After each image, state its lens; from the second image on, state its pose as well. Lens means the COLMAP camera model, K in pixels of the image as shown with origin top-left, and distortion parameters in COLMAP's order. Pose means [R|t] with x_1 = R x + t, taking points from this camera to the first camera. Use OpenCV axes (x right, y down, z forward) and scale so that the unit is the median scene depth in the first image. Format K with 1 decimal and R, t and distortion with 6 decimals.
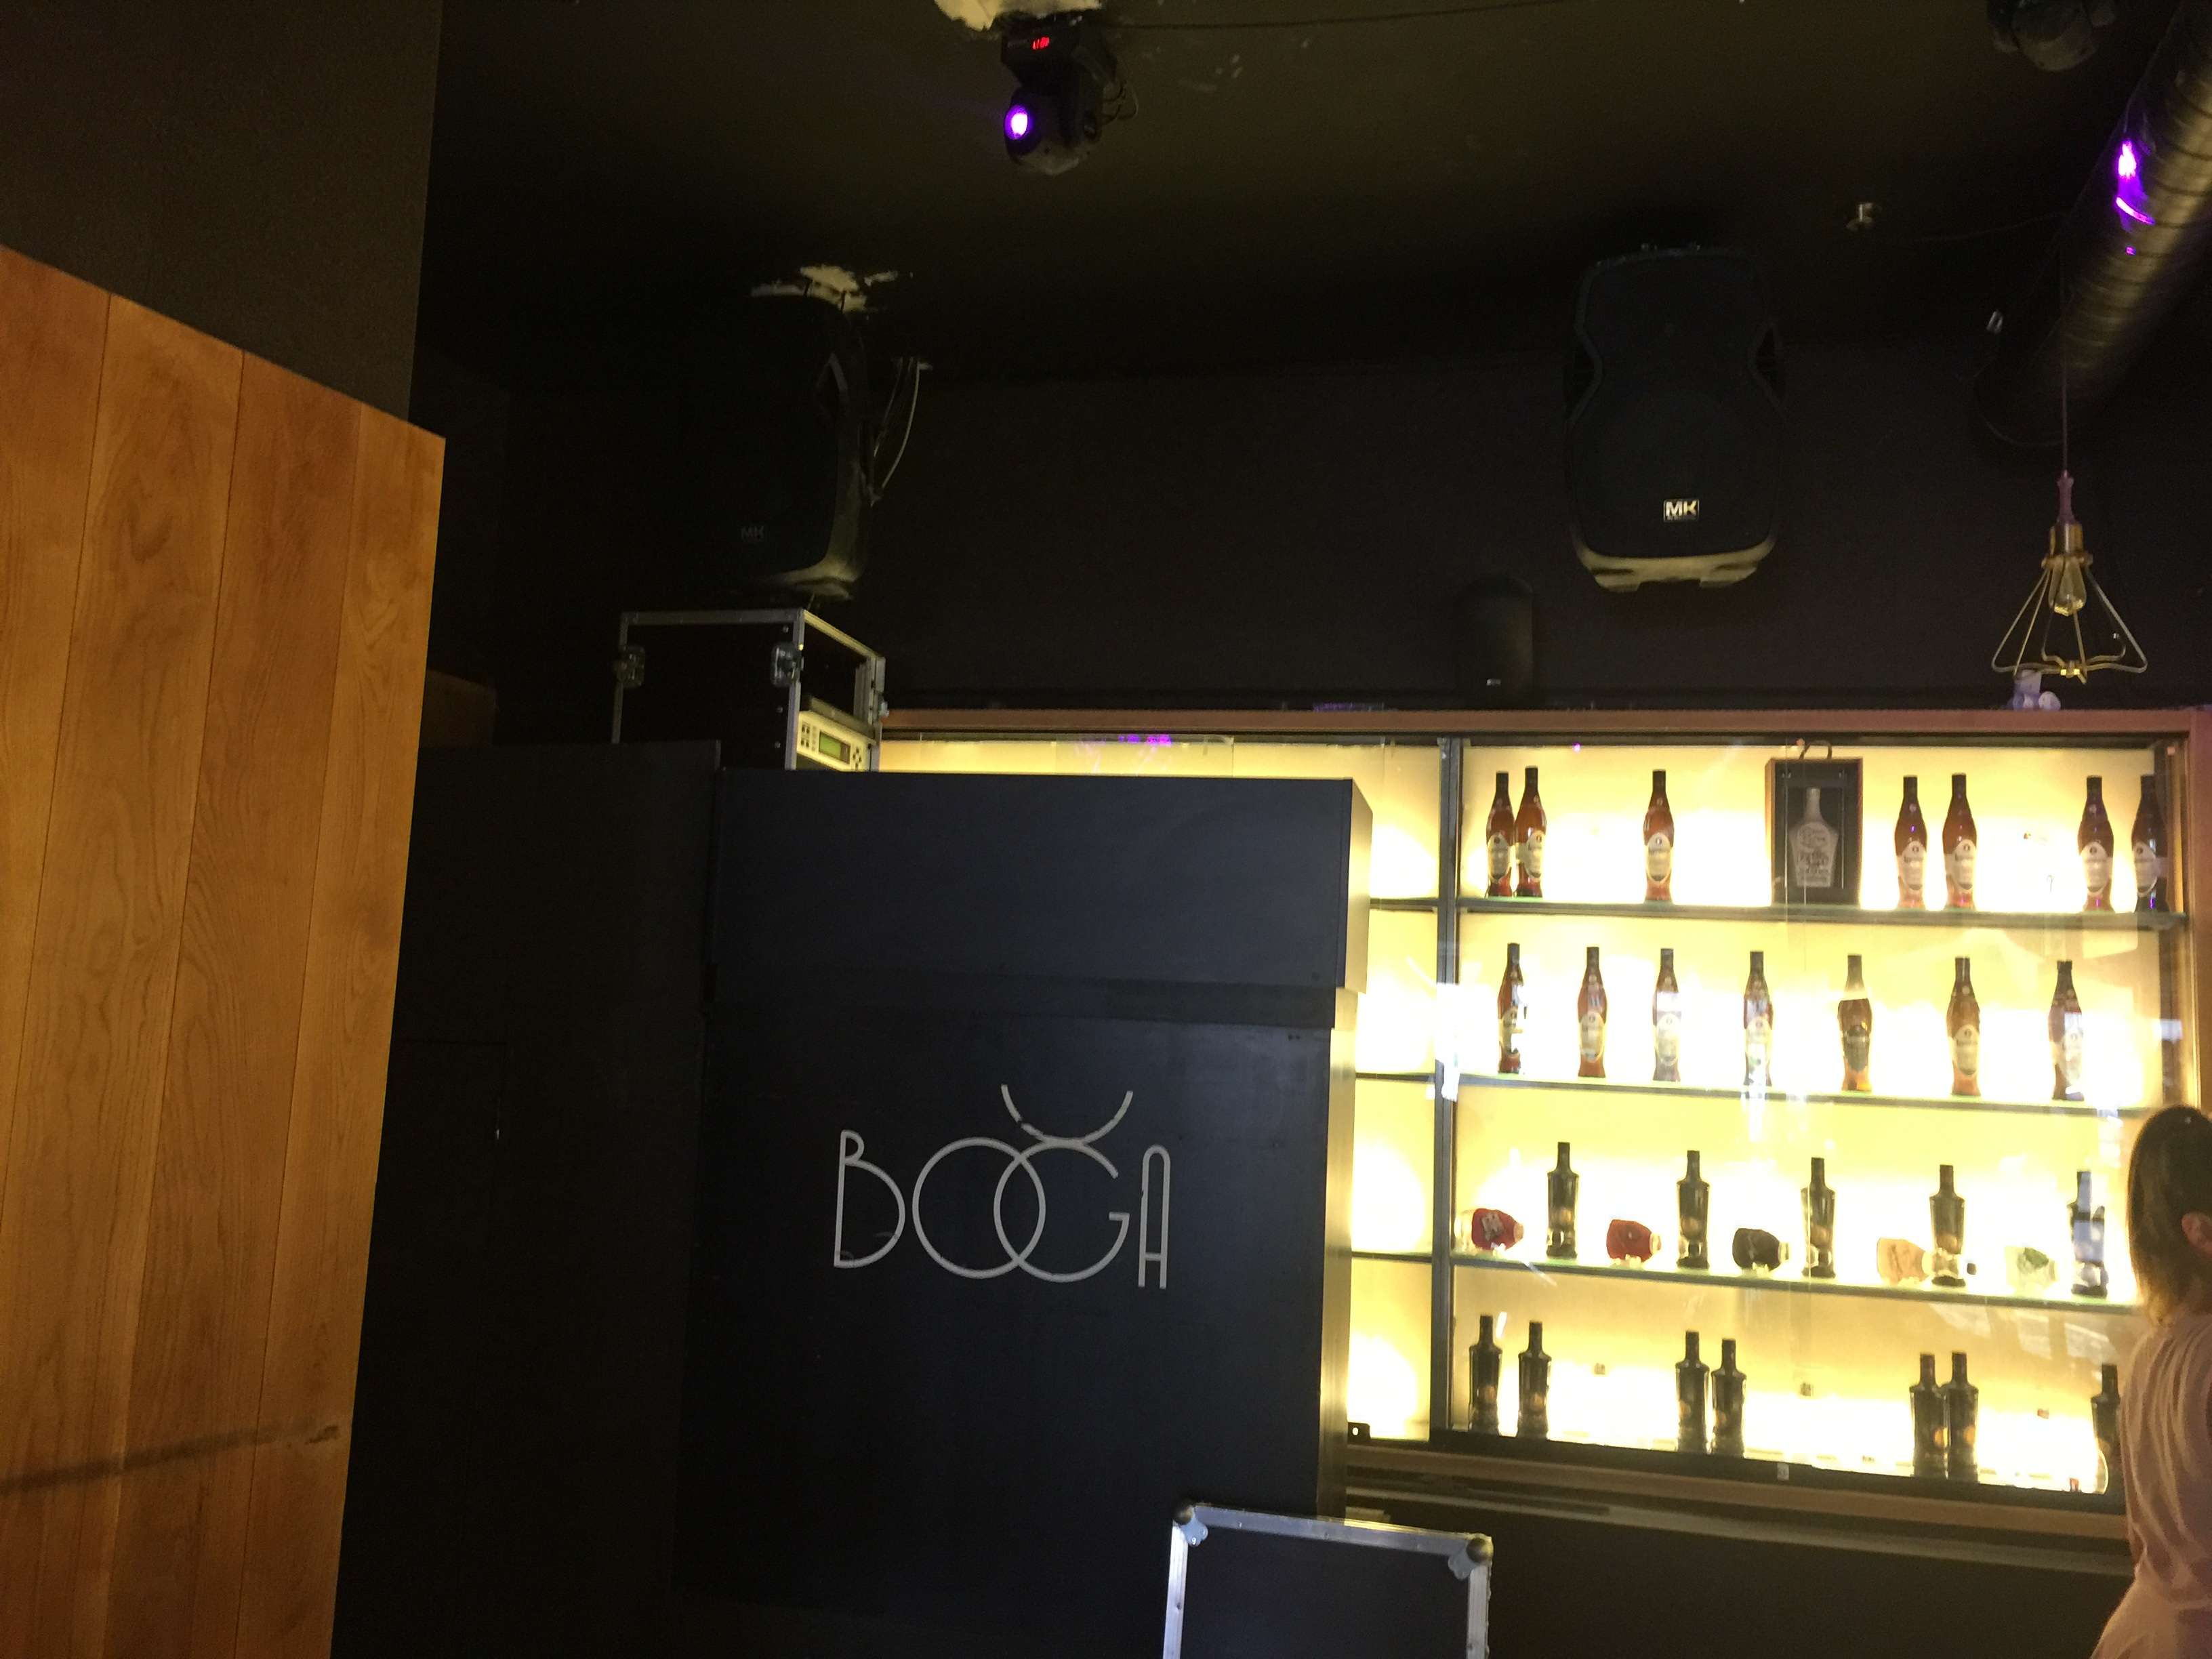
lens RADIAL K [[1894.0, 0, 1097.2], [0, 1894.0, 807.6], [0, 0, 1]] dist [0.098206, -0.141784]
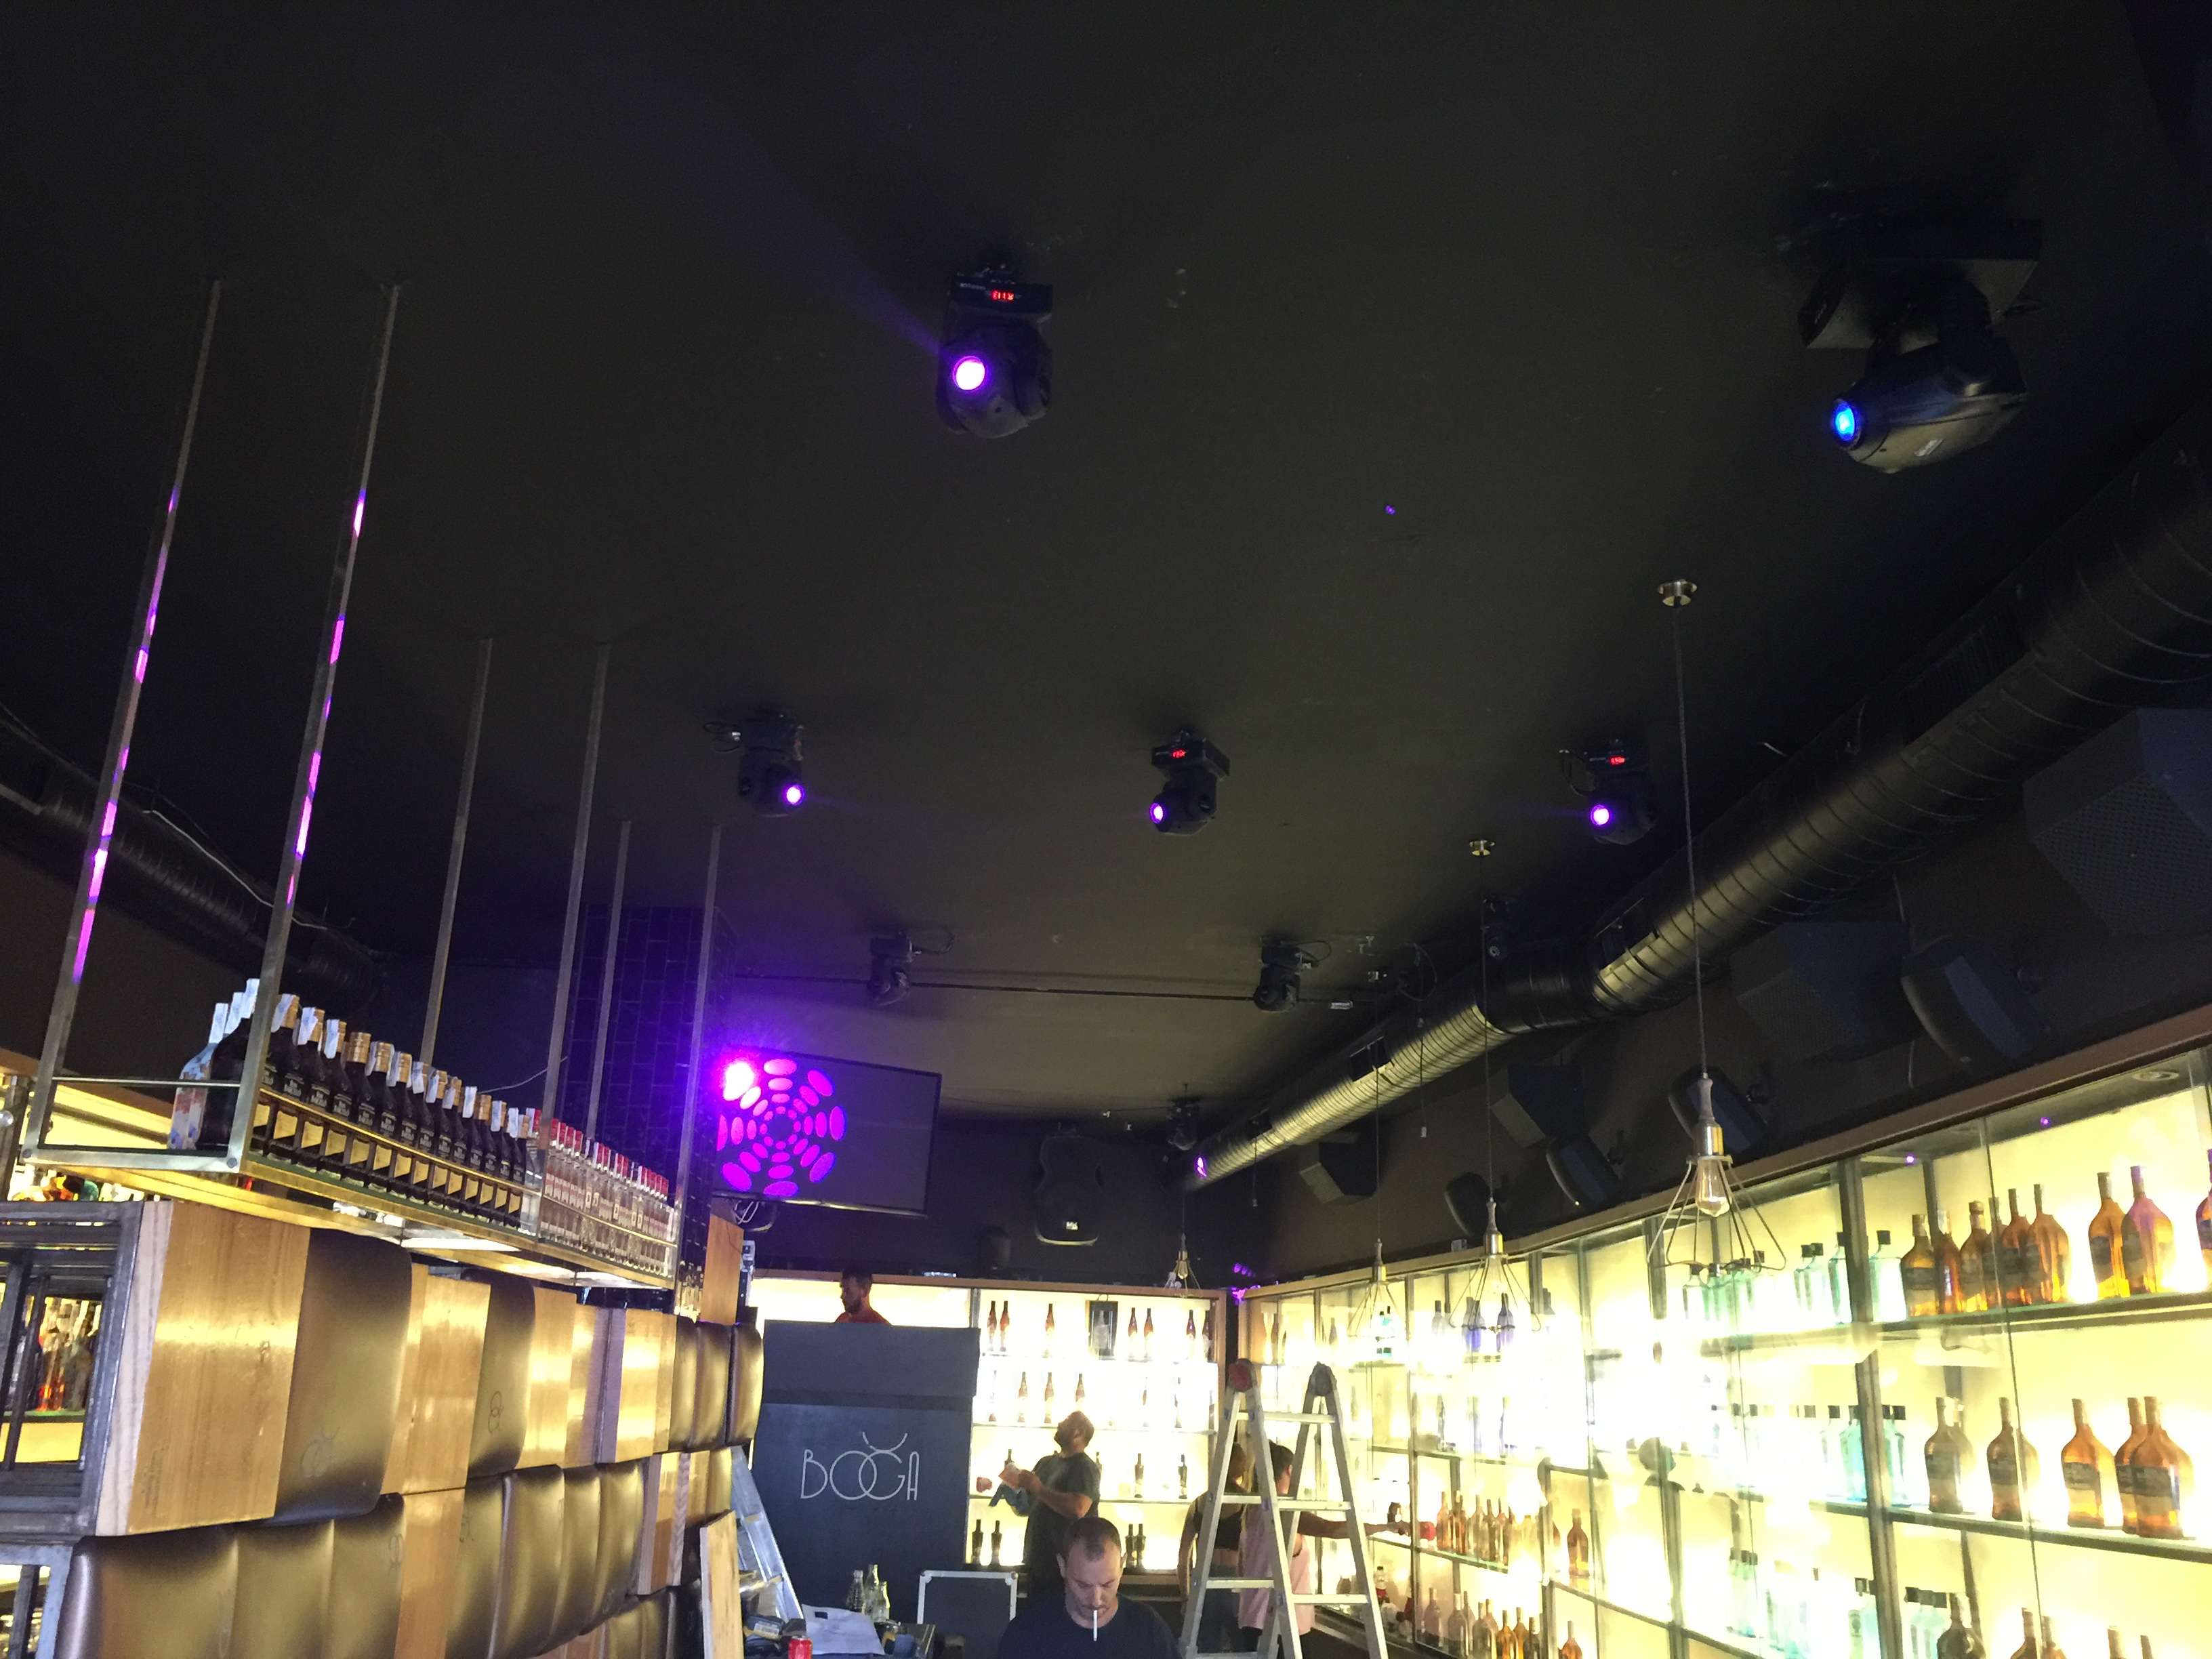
lens RADIAL K [[1894.0, 0, 1097.2], [0, 1894.0, 807.6], [0, 0, 1]] dist [0.098206, -0.141784]
pose [[0.915298, 0.107354, 0.388208, -0.812276], [-0.043793, 0.984637, -0.169034, -0.271594], [-0.400390, 0.137716, 0.905937, -1.658970]]
